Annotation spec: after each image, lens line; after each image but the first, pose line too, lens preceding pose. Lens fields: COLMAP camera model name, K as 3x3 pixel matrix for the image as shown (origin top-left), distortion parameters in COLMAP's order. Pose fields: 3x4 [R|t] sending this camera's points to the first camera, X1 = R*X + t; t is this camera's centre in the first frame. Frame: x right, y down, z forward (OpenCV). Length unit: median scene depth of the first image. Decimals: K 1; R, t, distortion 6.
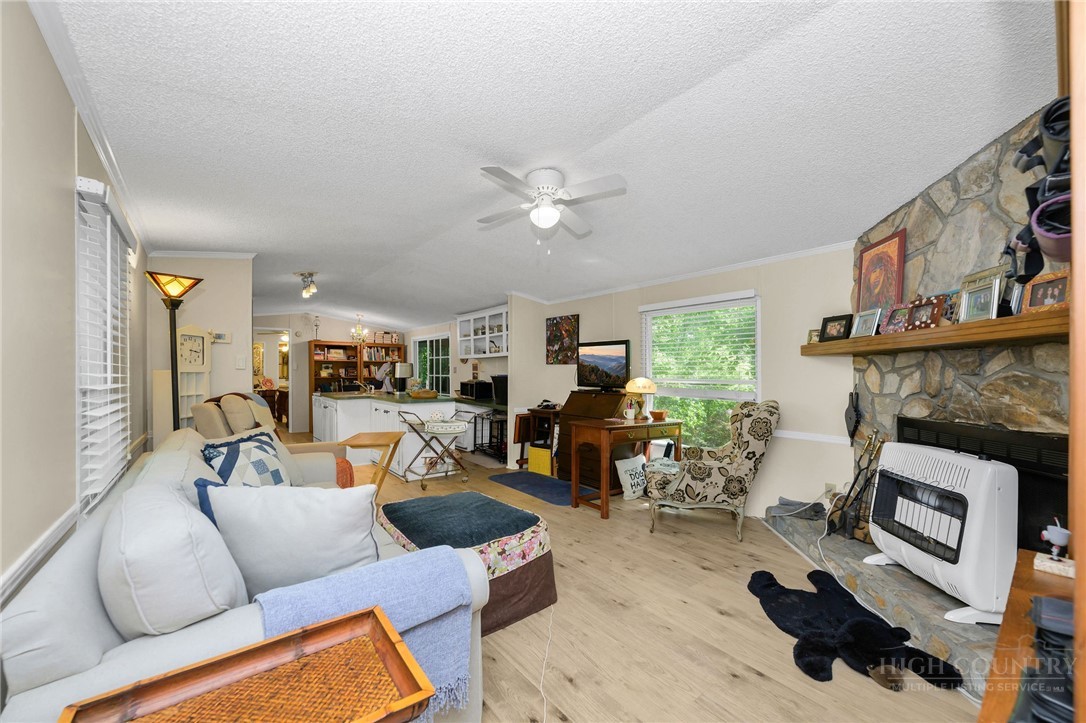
lens RADIAL K [[430.7, 0, 539.7], [0, 430.7, 371.3], [0, 0, 1]] dist [-0.000473, 0.000552]
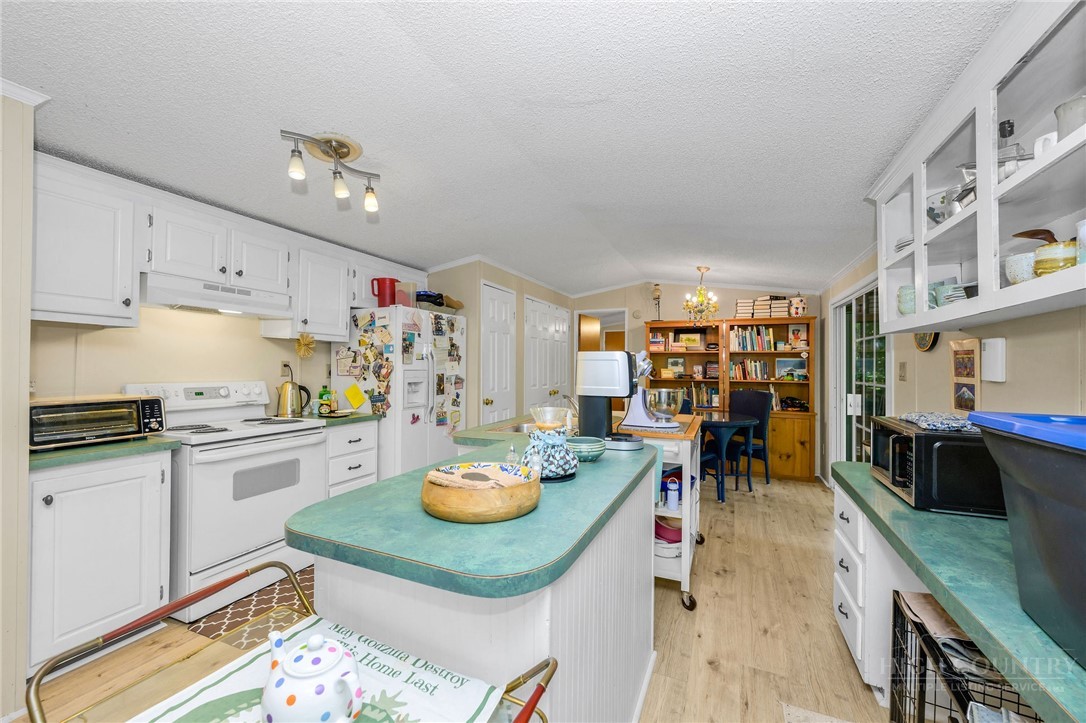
lens RADIAL K [[430.7, 0, 539.8], [0, 430.7, 362.9], [0, 0, 1]] dist [-0.000473, 0.000552]
pose [[0.475842, -0.000795, -0.879530, -0.065970], [-0.006468, 0.999969, -0.004403, -0.010918], [0.879507, 0.007784, 0.475822, 1.060268]]
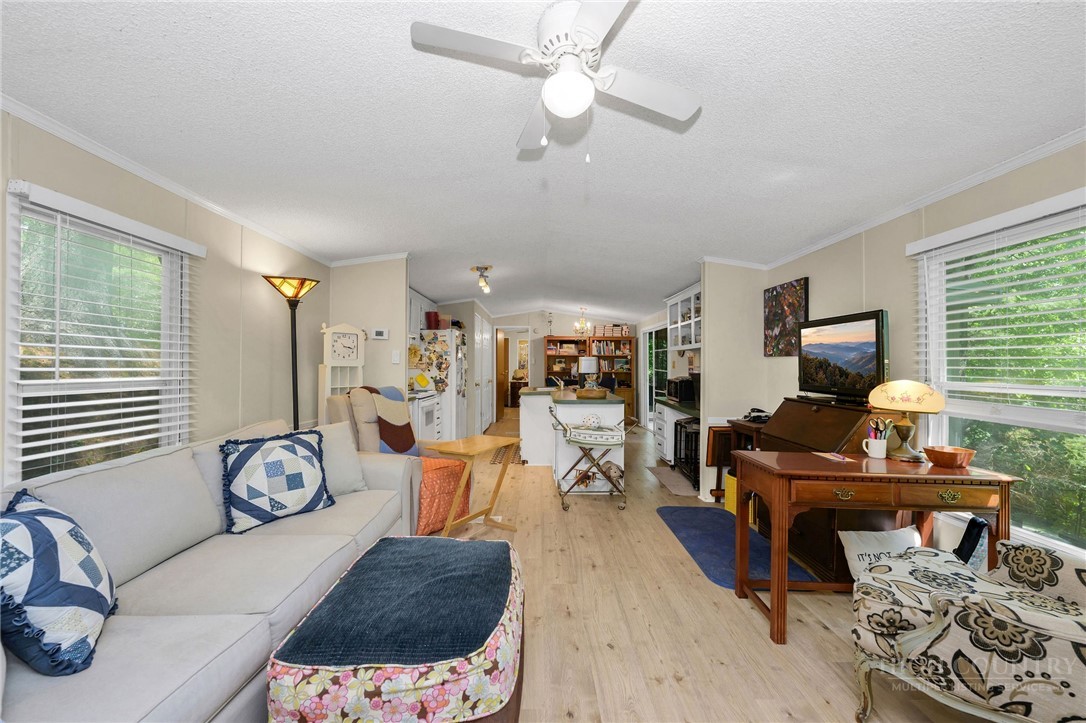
lens RADIAL K [[430.7, 0, 544.5], [0, 430.7, 362.8], [0, 0, 1]] dist [-0.000473, 0.000552]
pose [[0.798887, -0.000035, -0.601481, 0.193243], [-0.003900, 0.999979, -0.005238, -0.002210], [0.601468, 0.006530, 0.798870, 0.312446]]
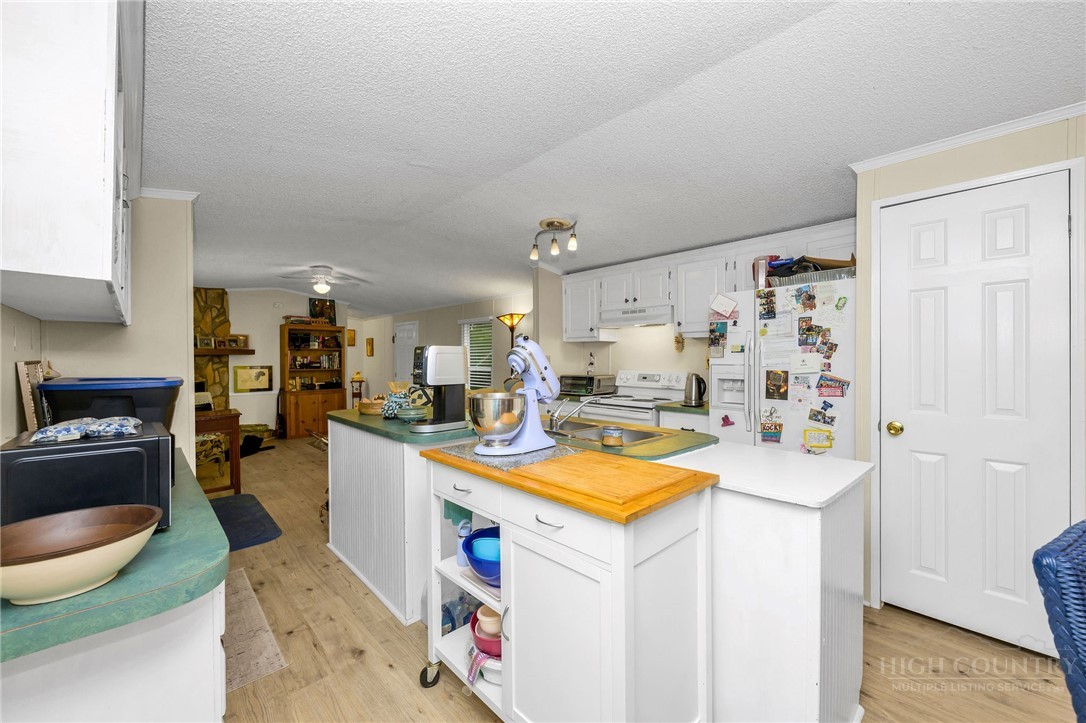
lens RADIAL K [[430.7, 0, 541.7], [0, 430.7, 361.2], [0, 0, 1]] dist [-0.000473, 0.000552]
pose [[-0.995805, 0.004336, -0.091394, -0.491410], [0.004011, 0.999985, 0.003740, -0.009234], [0.091409, 0.003358, -0.995808, 1.839069]]
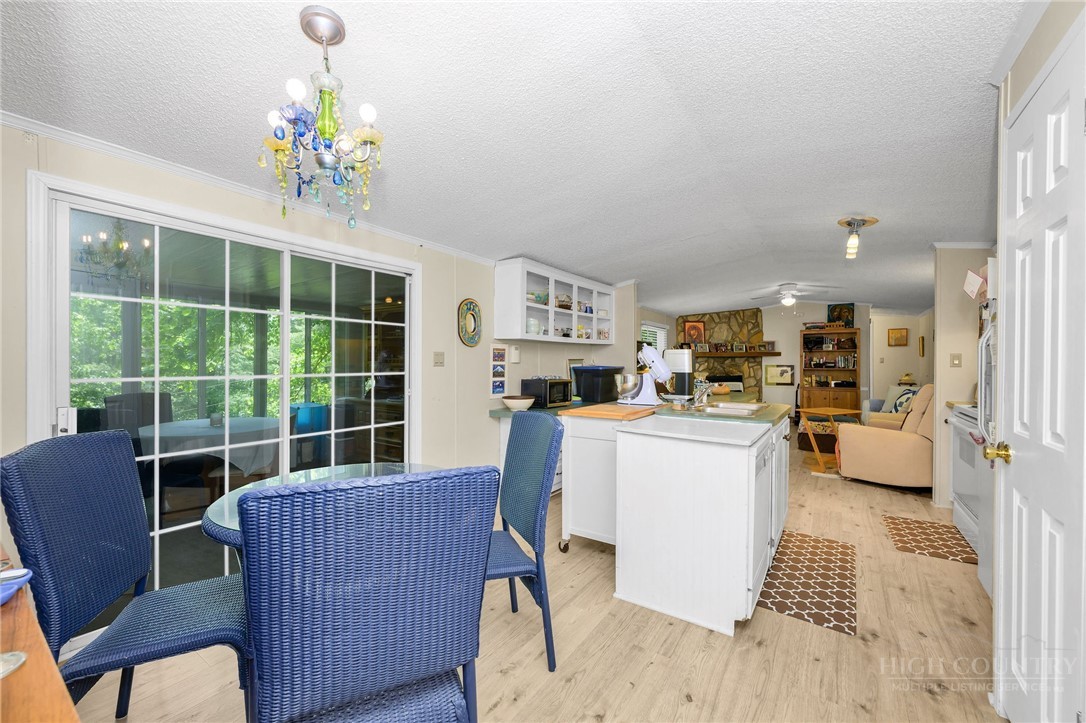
lens RADIAL K [[430.7, 0, 539.8], [0, 430.7, 362.5], [0, 0, 1]] dist [-0.000473, 0.000552]
pose [[-0.301261, -0.000815, 0.953542, -1.140503], [-0.002416, 0.999997, 0.000092, 0.000266], [-0.953539, -0.002276, -0.301262, 1.841354]]
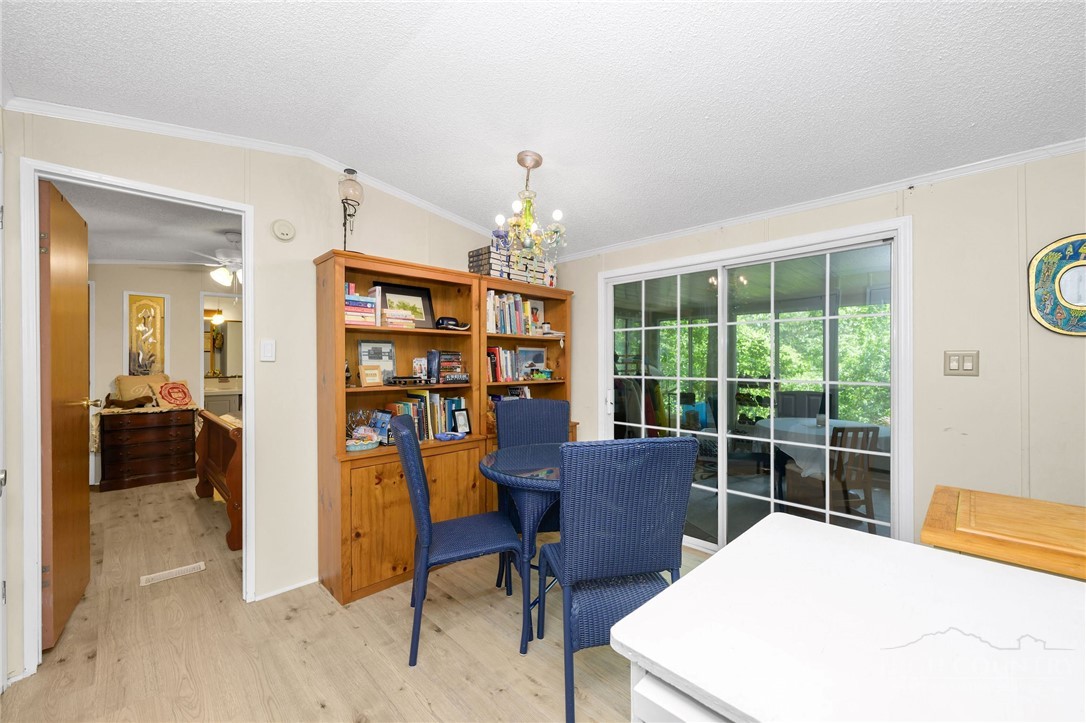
lens RADIAL K [[430.7, 0, 539.8], [0, 430.7, 363.2], [0, 0, 1]] dist [-0.000473, 0.000552]
pose [[0.993504, 0.000050, 0.113798, -0.839770], [-0.000488, 0.999993, 0.003822, -0.006970], [-0.113797, -0.003852, 0.993497, 1.395635]]
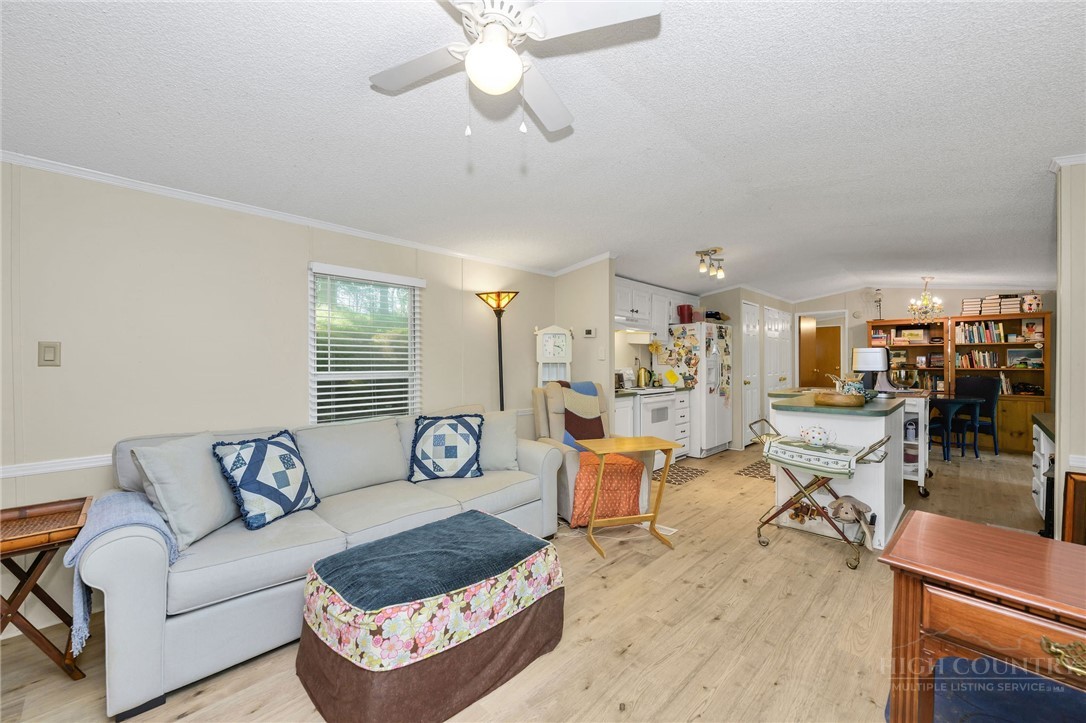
lens RADIAL K [[430.7, 0, 544.8], [0, 430.7, 362.5], [0, 0, 1]] dist [-0.000473, 0.000552]
pose [[0.144104, 0.003444, -0.989556, 0.319363], [0.004267, 0.999982, 0.004102, -0.002739], [0.989553, -0.004814, 0.144087, 0.579001]]
